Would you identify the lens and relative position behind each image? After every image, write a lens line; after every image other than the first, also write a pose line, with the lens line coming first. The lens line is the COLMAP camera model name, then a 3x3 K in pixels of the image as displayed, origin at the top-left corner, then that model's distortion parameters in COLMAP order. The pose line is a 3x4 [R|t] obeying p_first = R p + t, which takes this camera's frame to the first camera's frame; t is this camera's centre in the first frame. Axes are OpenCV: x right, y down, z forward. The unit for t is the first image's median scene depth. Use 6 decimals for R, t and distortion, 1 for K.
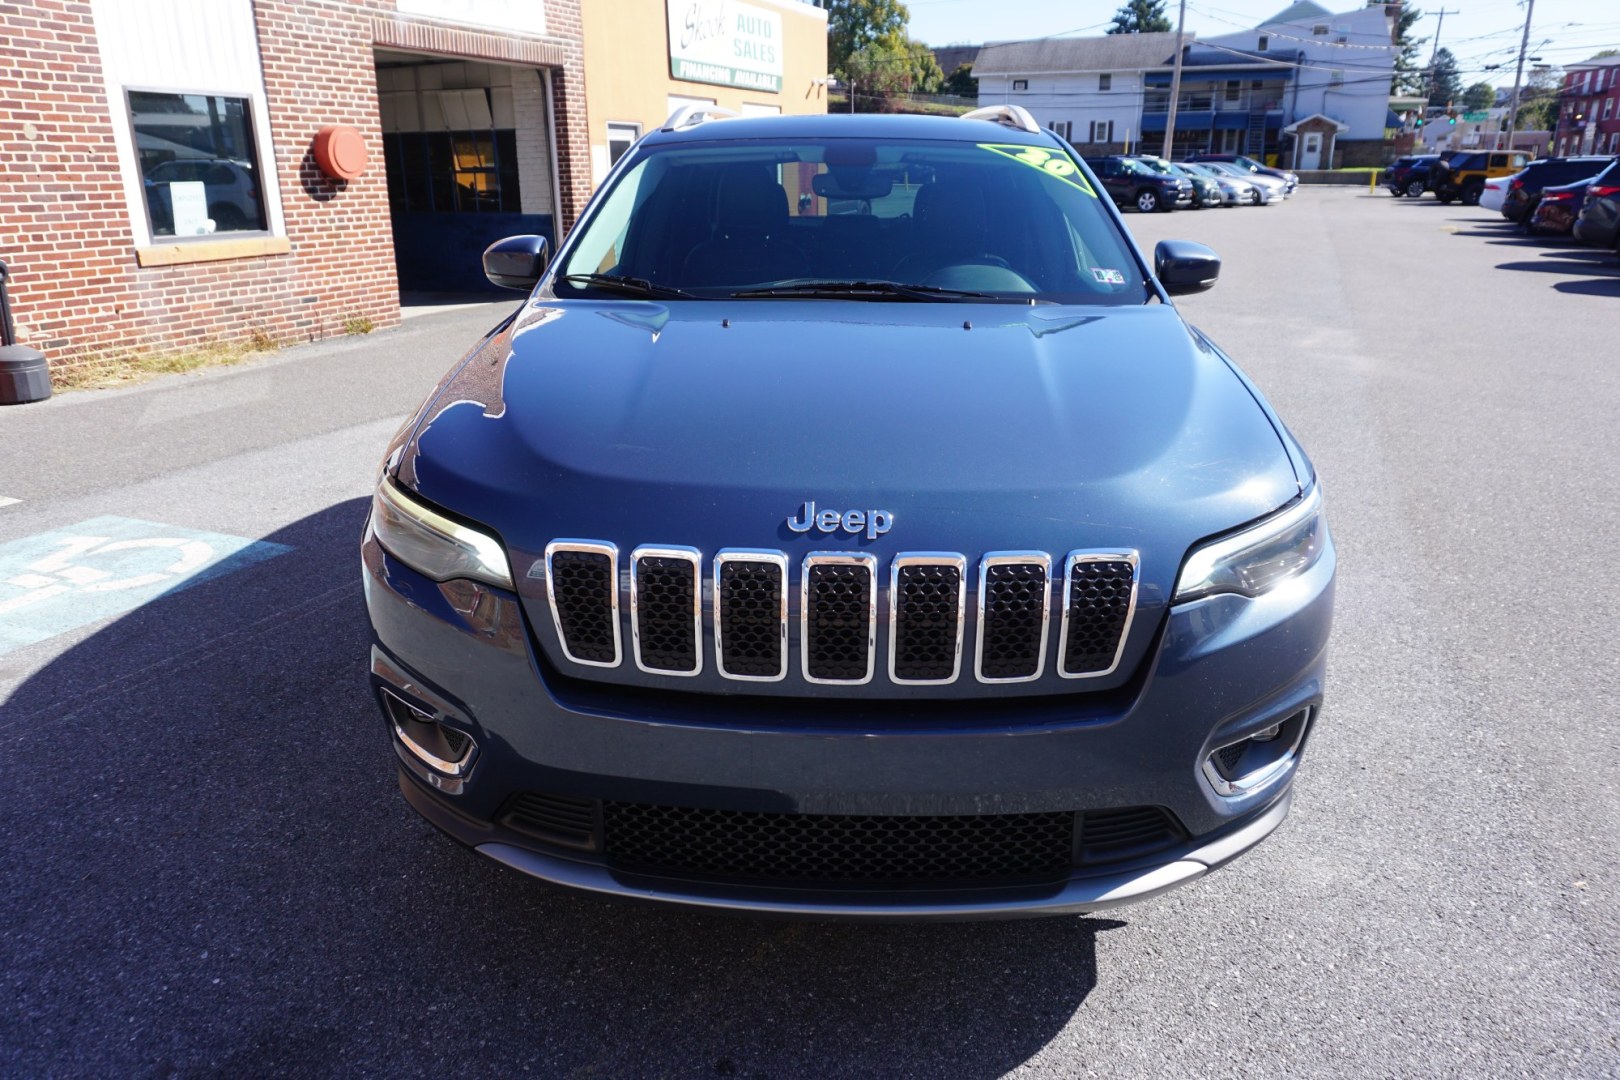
lens RADIAL K [[1105.5, 0, 819.4], [0, 1105.5, 541.7], [0, 0, 1]] dist [-0.031327, 0.027902]
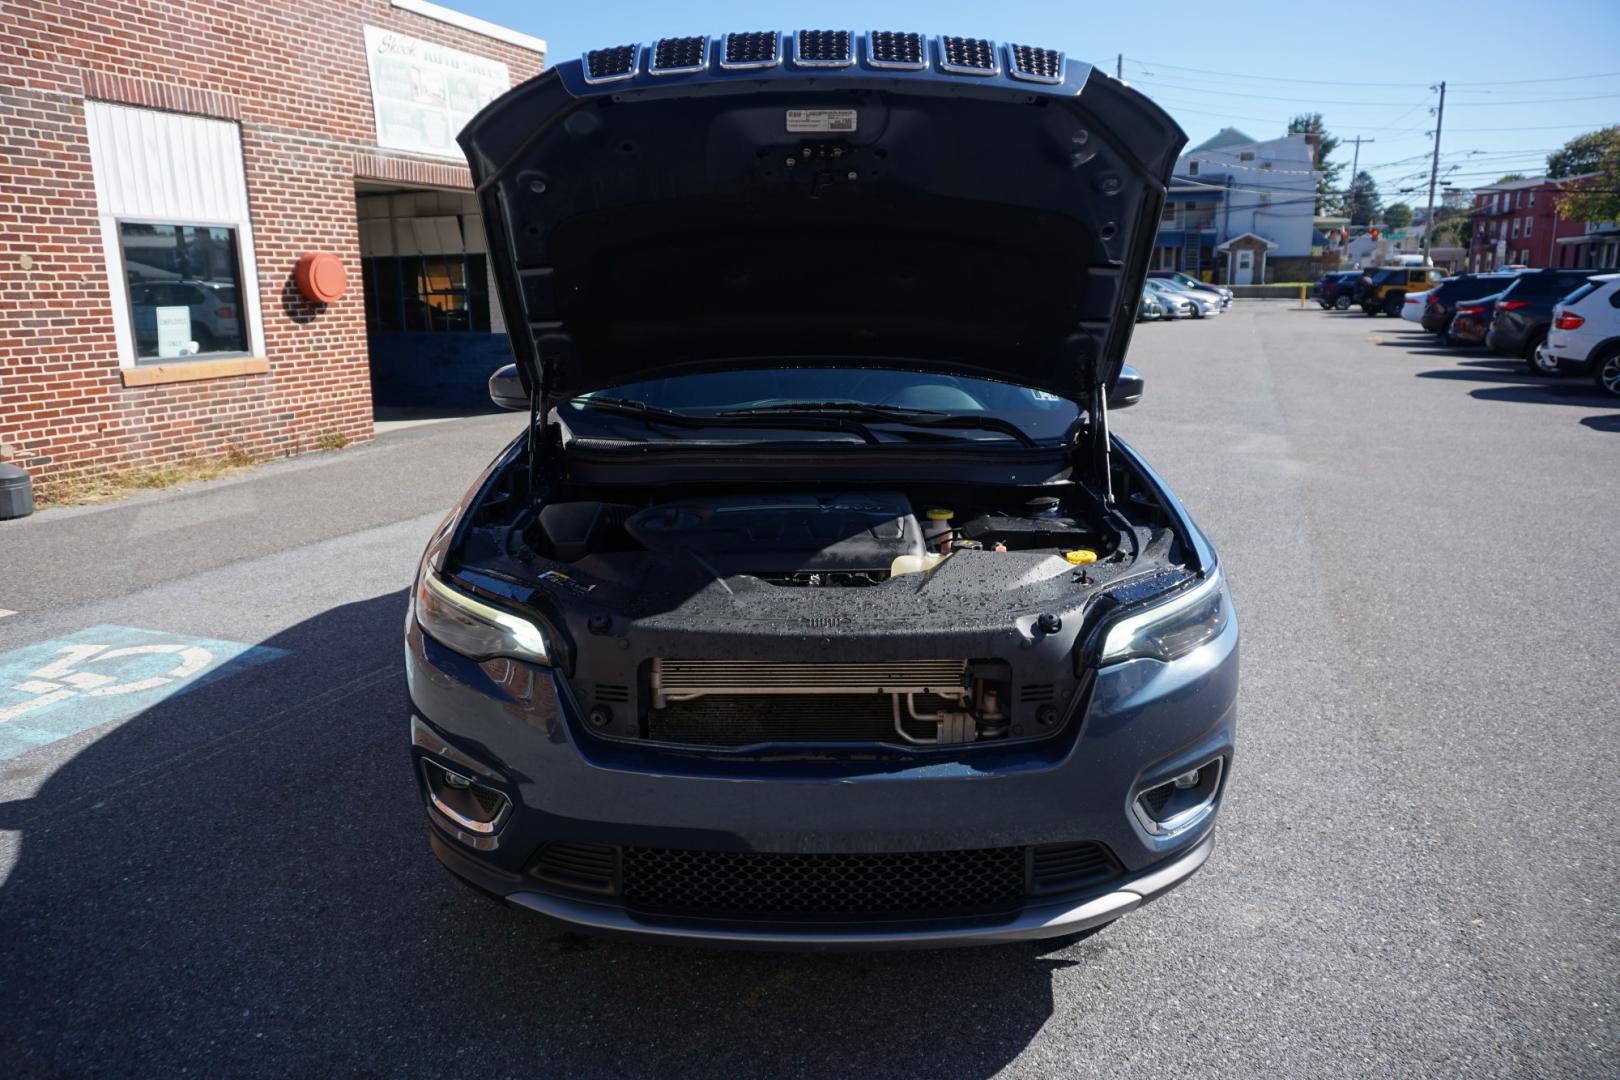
lens RADIAL K [[1101.5, 0, 816.3], [0, 1101.5, 544.0], [0, 0, 1]] dist [-0.043347, 0.036346]
pose [[0.999338, -0.013021, 0.033979, -0.003709], [0.016190, 0.995371, -0.094737, 0.003817], [-0.032589, 0.095224, 0.994922, -0.024814]]
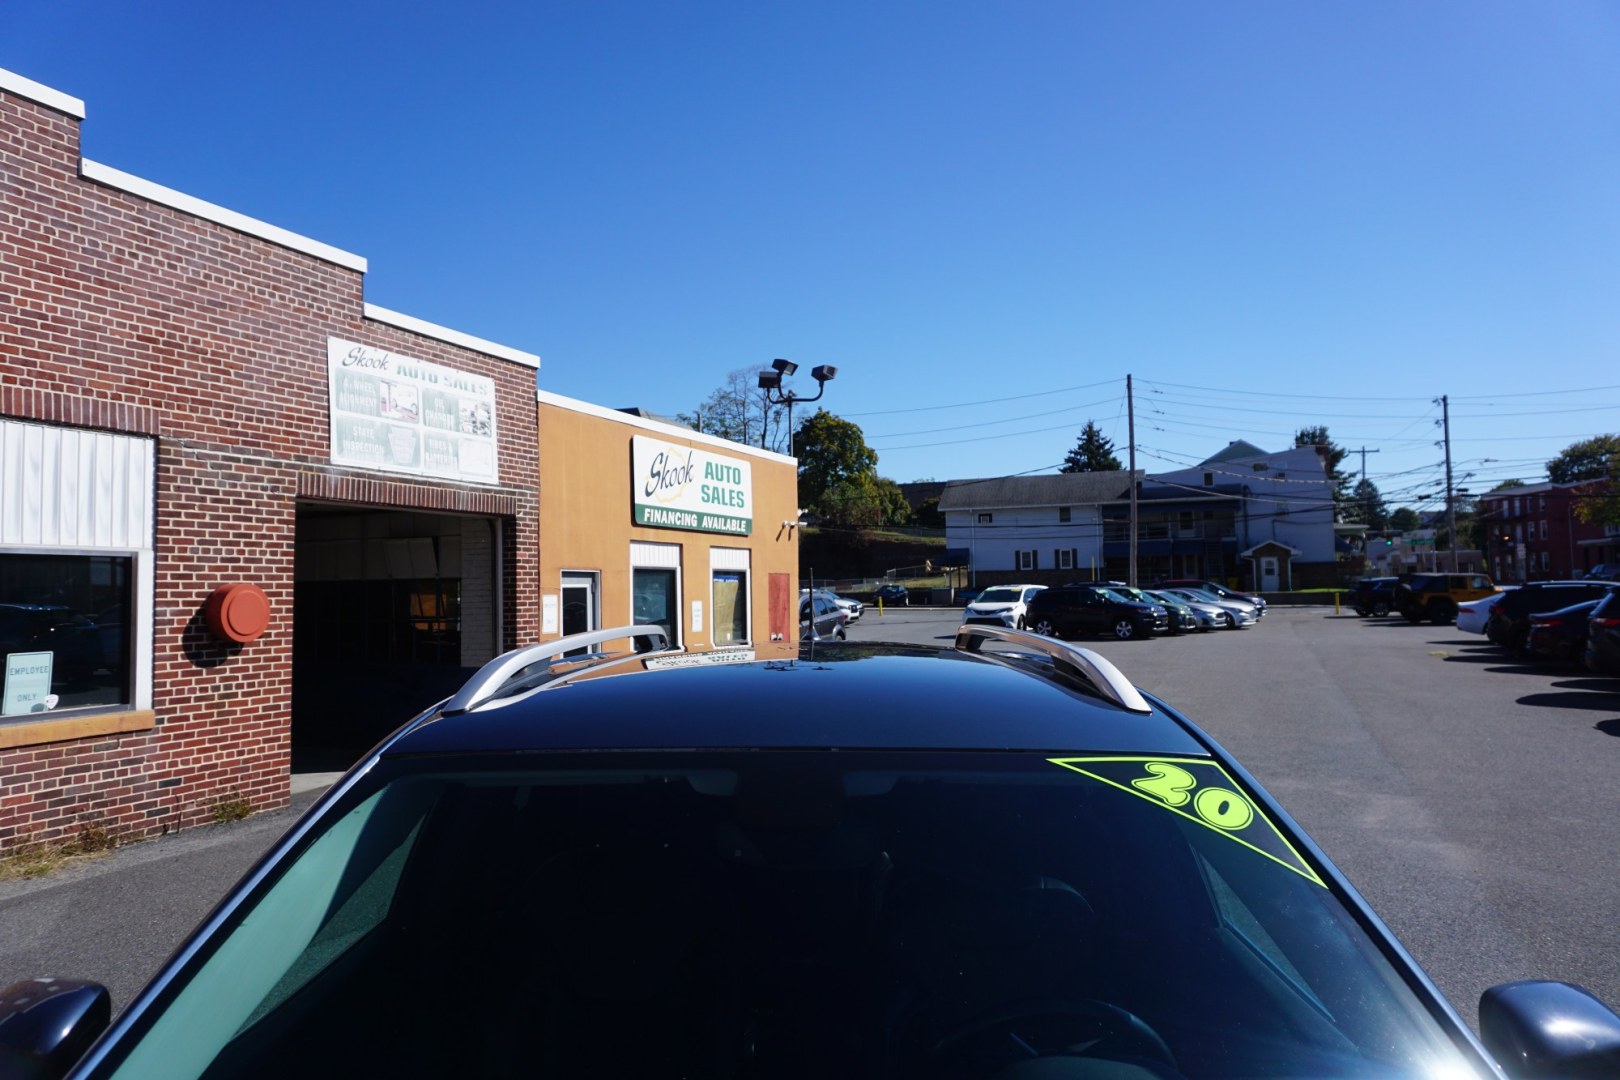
lens RADIAL K [[1128.8, 0, 842.9], [0, 1128.8, 544.4], [0, 0, 1]] dist [0.001276, 0.006919]
pose [[0.999040, -0.010042, 0.042644, 0.007601], [0.024796, 0.932072, -0.361423, -0.068655], [-0.036118, 0.362134, 0.931426, 0.125993]]
